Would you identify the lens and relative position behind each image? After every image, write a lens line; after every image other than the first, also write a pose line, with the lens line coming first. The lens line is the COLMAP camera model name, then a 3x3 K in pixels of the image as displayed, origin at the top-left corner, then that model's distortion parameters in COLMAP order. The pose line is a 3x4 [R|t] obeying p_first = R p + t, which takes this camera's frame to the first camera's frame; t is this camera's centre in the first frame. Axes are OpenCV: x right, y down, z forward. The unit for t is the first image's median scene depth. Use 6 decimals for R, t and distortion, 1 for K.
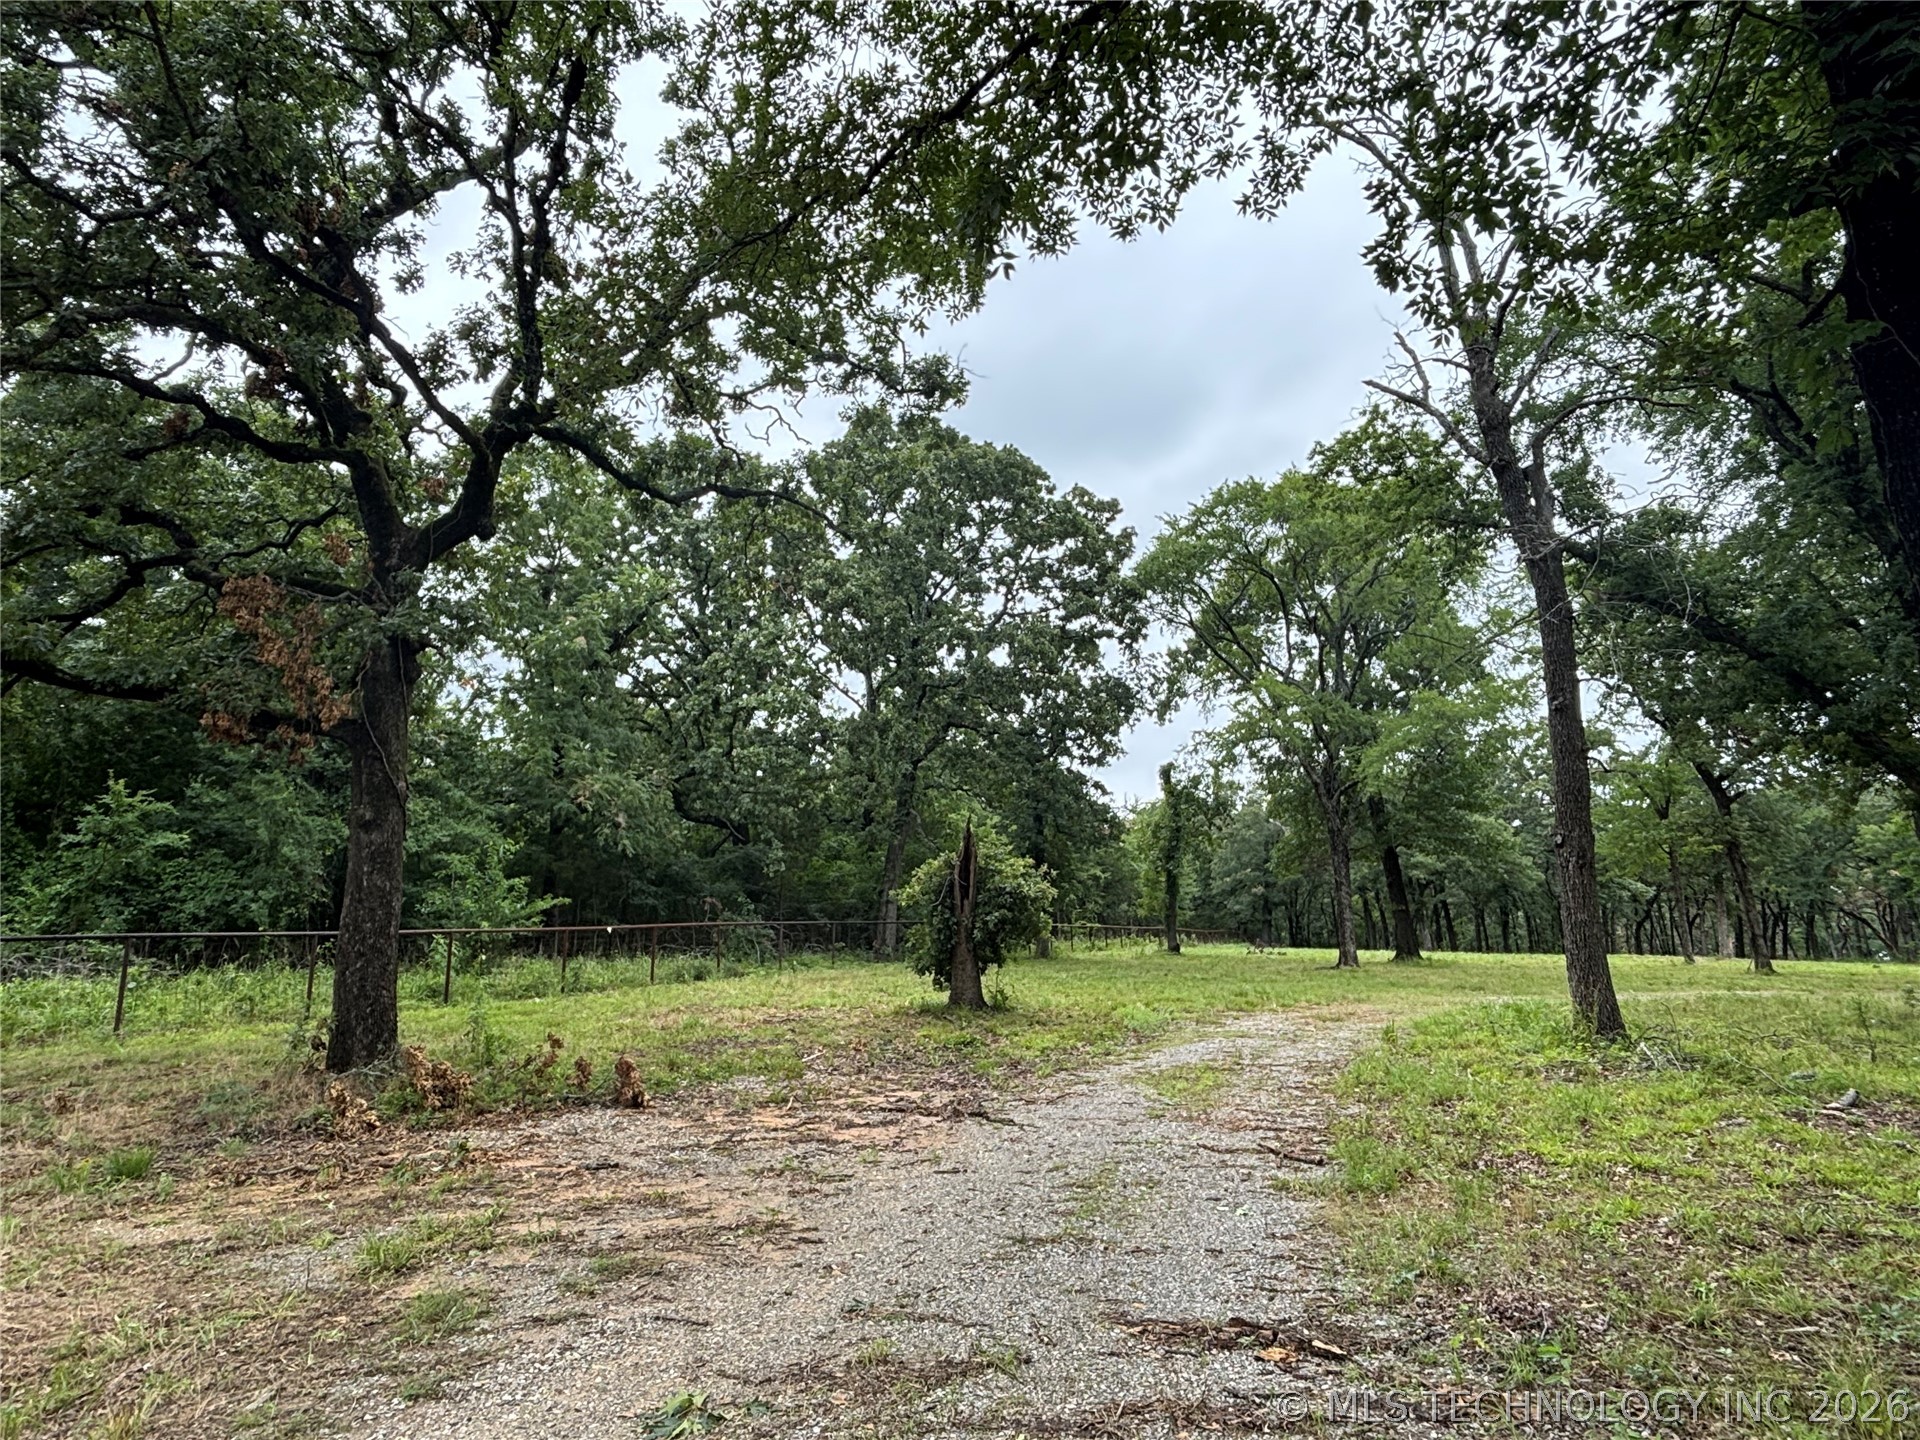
lens RADIAL K [[1129.7, 0, 956.7], [0, 1129.7, 713.7], [0, 0, 1]] dist [0.072204, -0.089281]
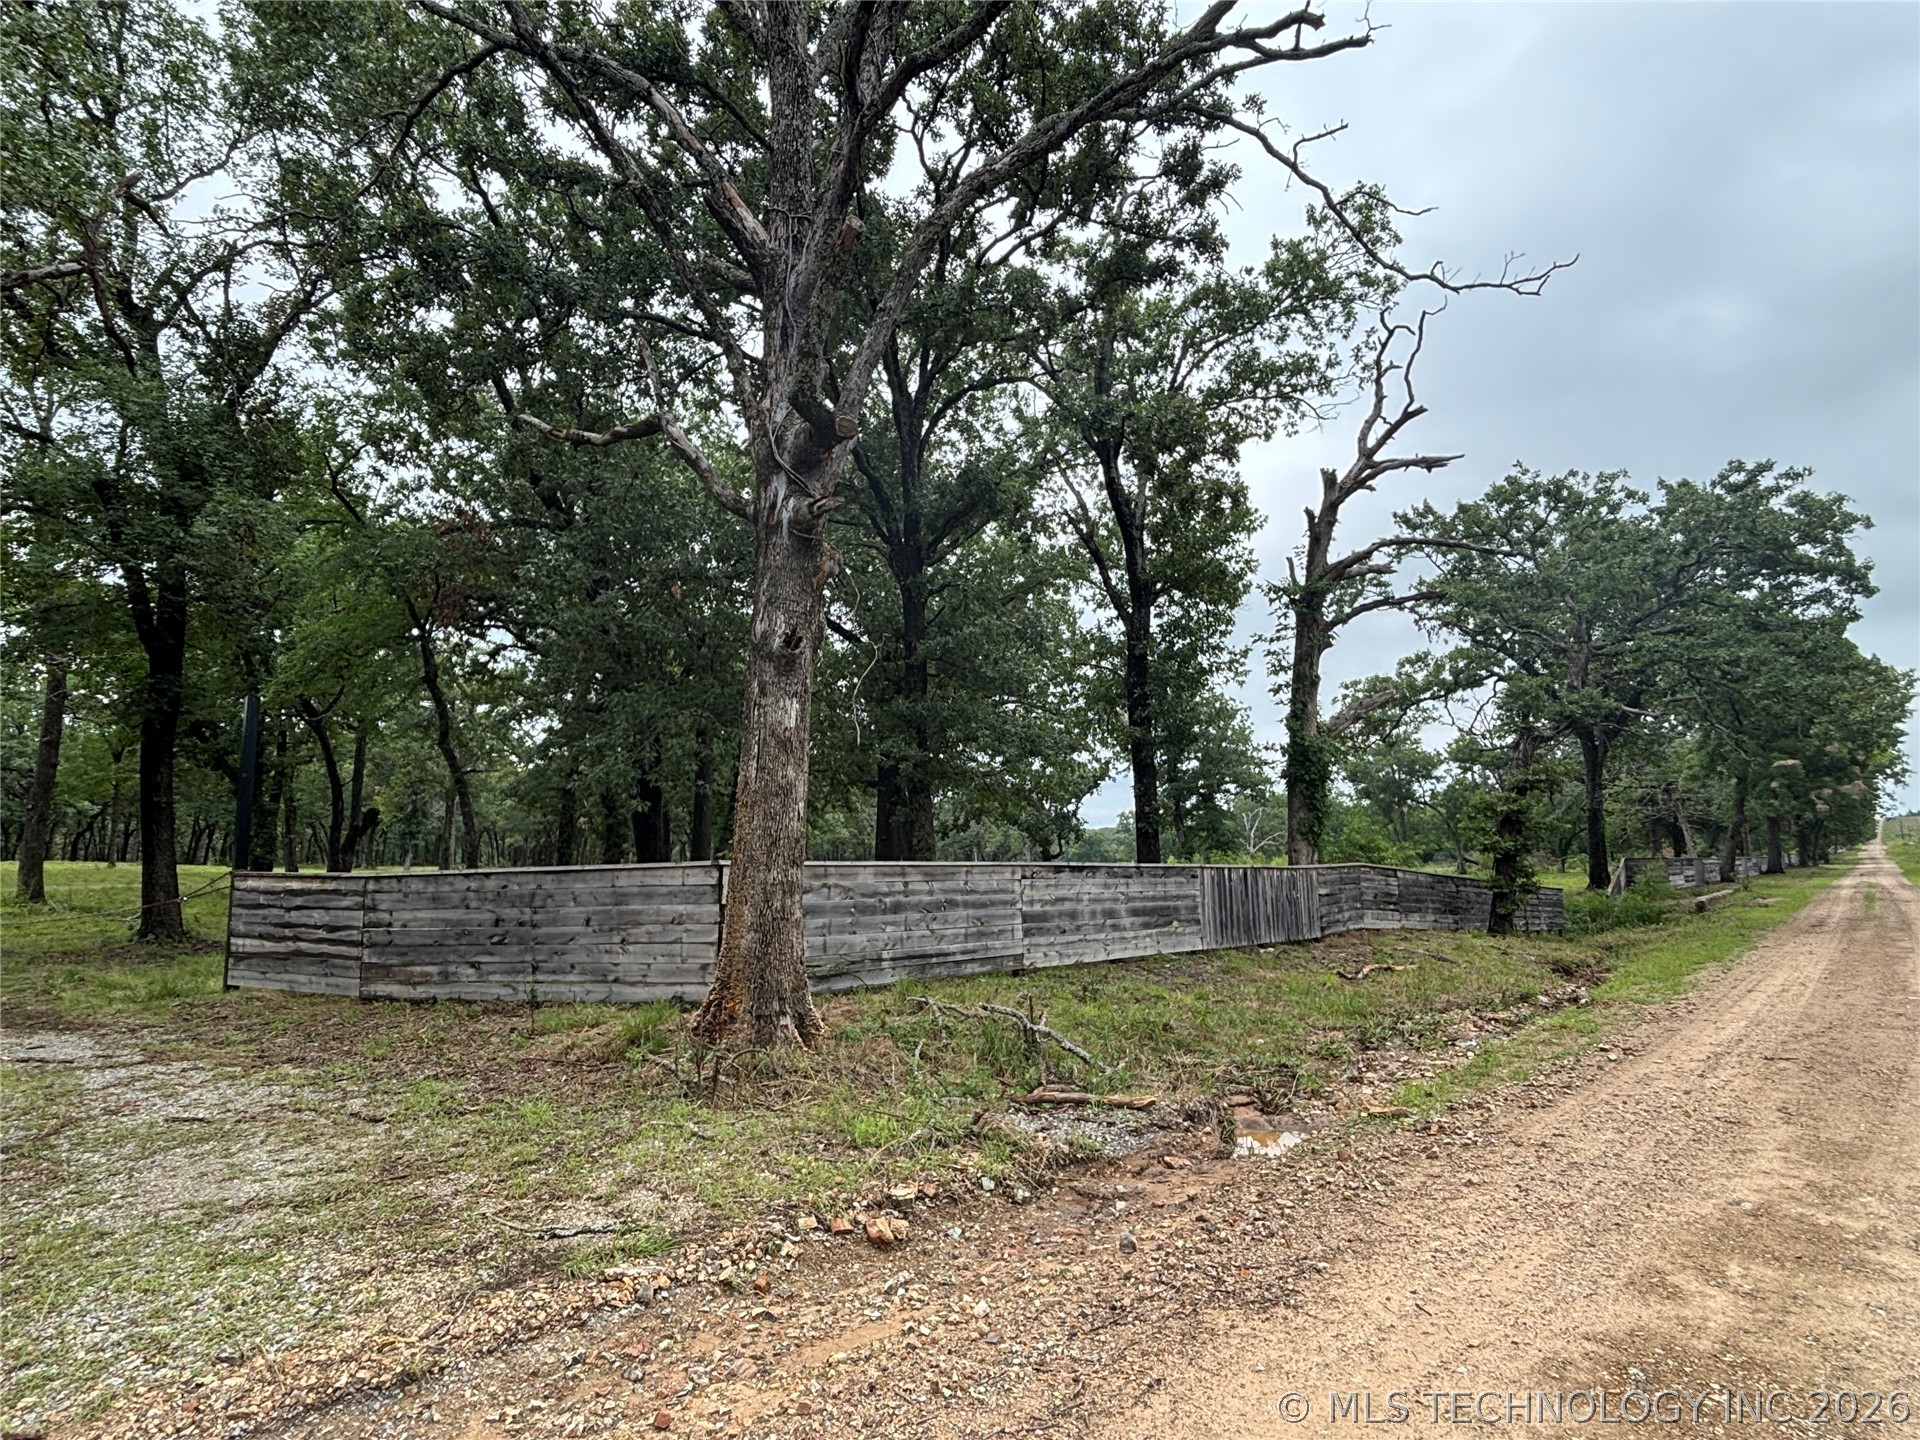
lens RADIAL K [[999.3, 0, 960.0], [0, 999.3, 720.0], [0, 0, 1]] dist [0.015195, -0.015102]
pose [[0.318934, 0.131661, 0.938587, -0.234352], [-0.195001, 0.978233, -0.070960, -0.085951], [-0.927500, -0.160394, 0.337666, -0.405993]]
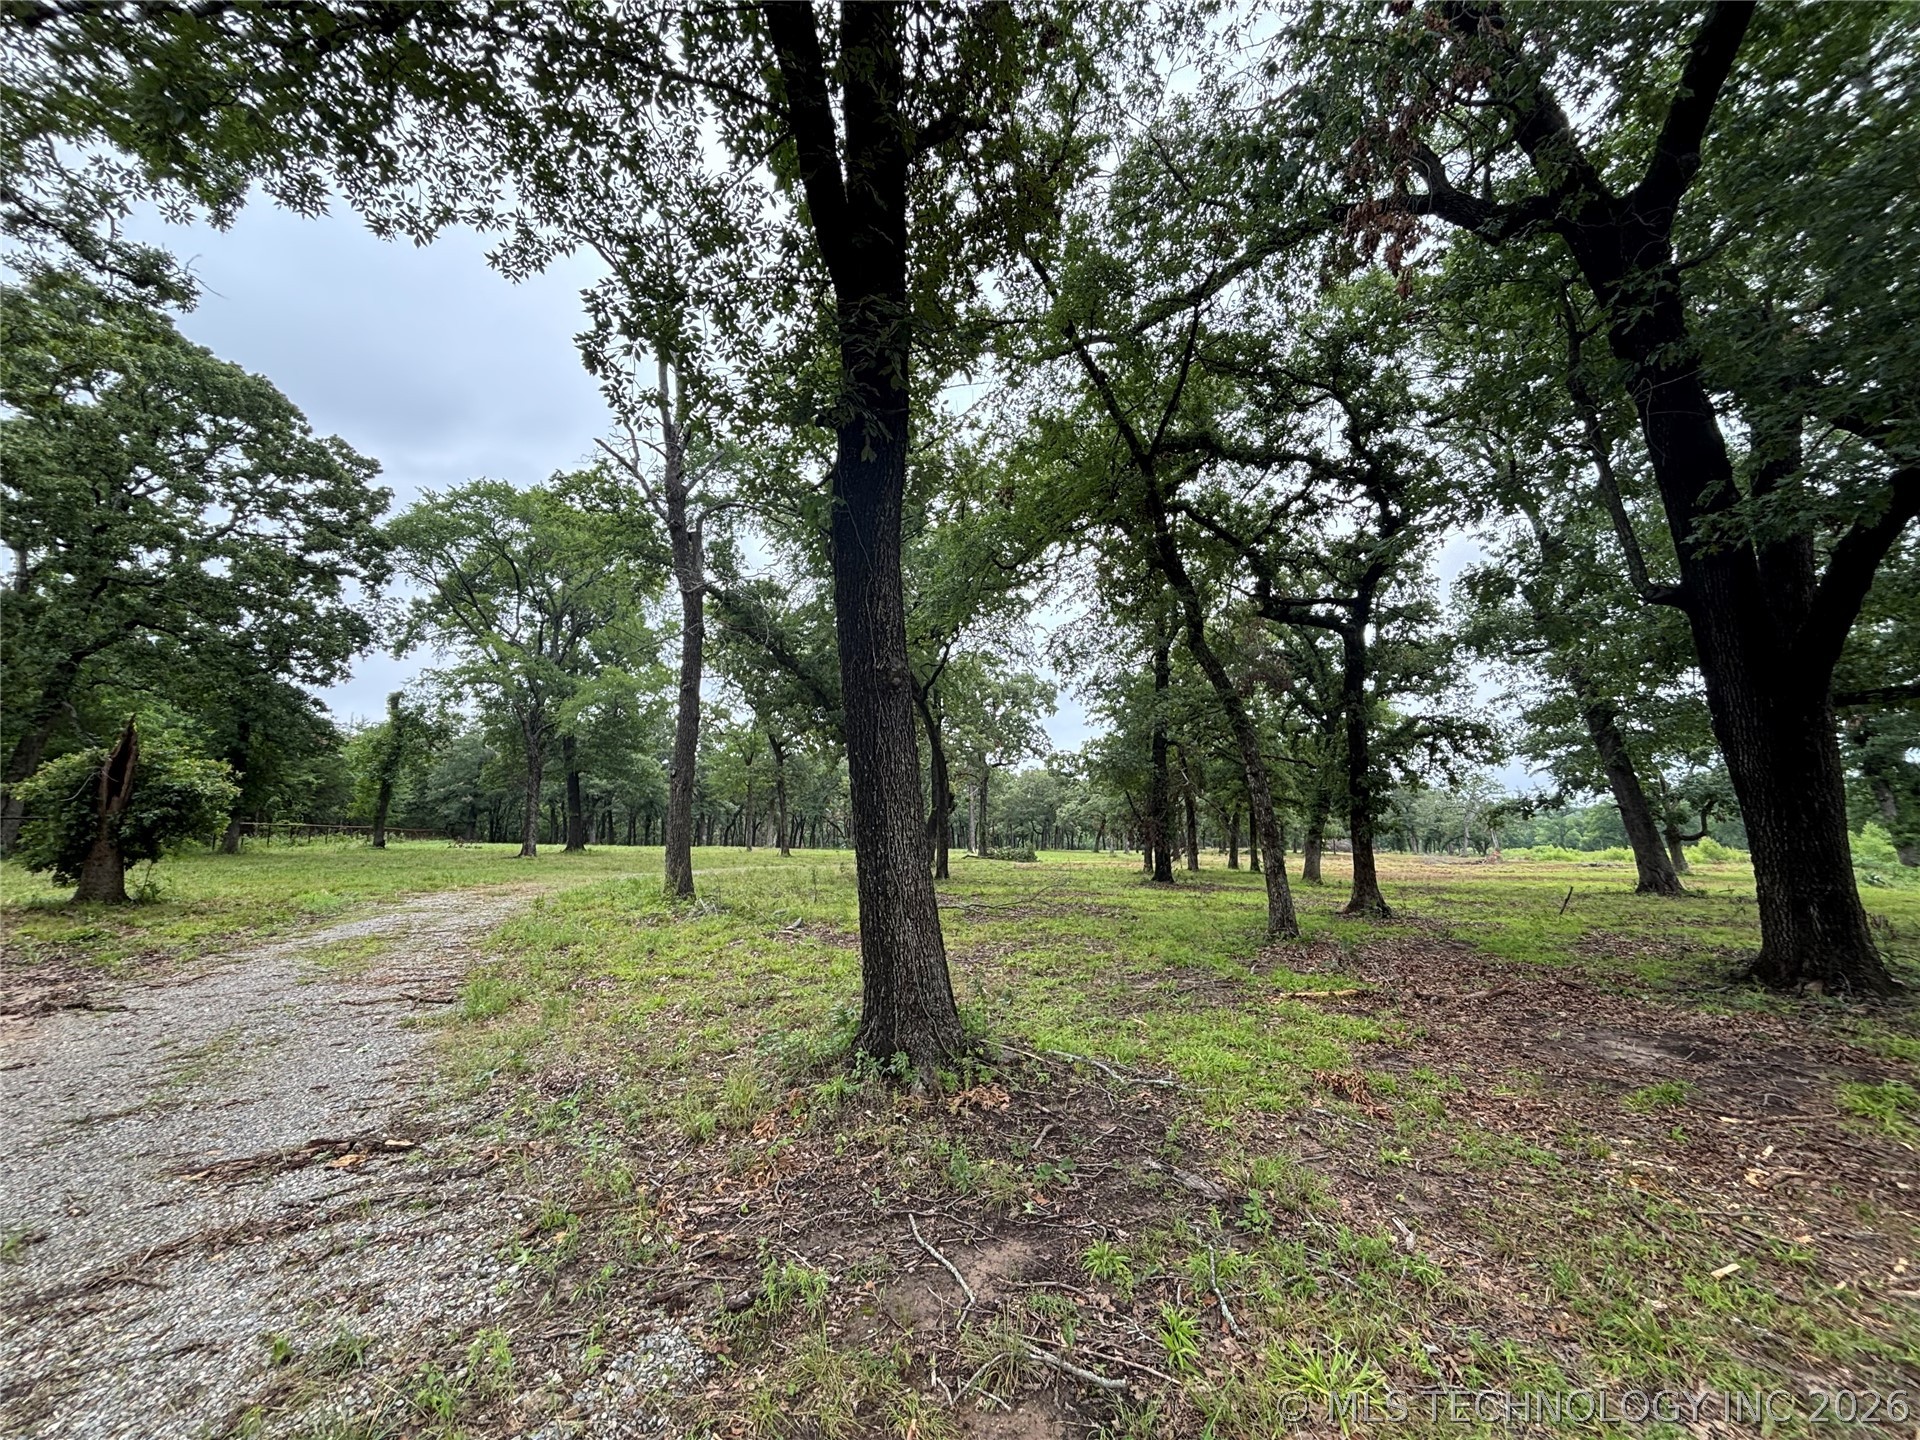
lens RADIAL K [[776.0, 0, 960.3], [0, 776.0, 716.9], [0, 0, 1]] dist [0.000176, 0.000362]
pose [[0.686173, 0.116849, 0.717992, 0.010781], [-0.146310, 0.989013, -0.021130, -0.000069], [-0.712573, -0.090551, 0.695730, -0.003446]]
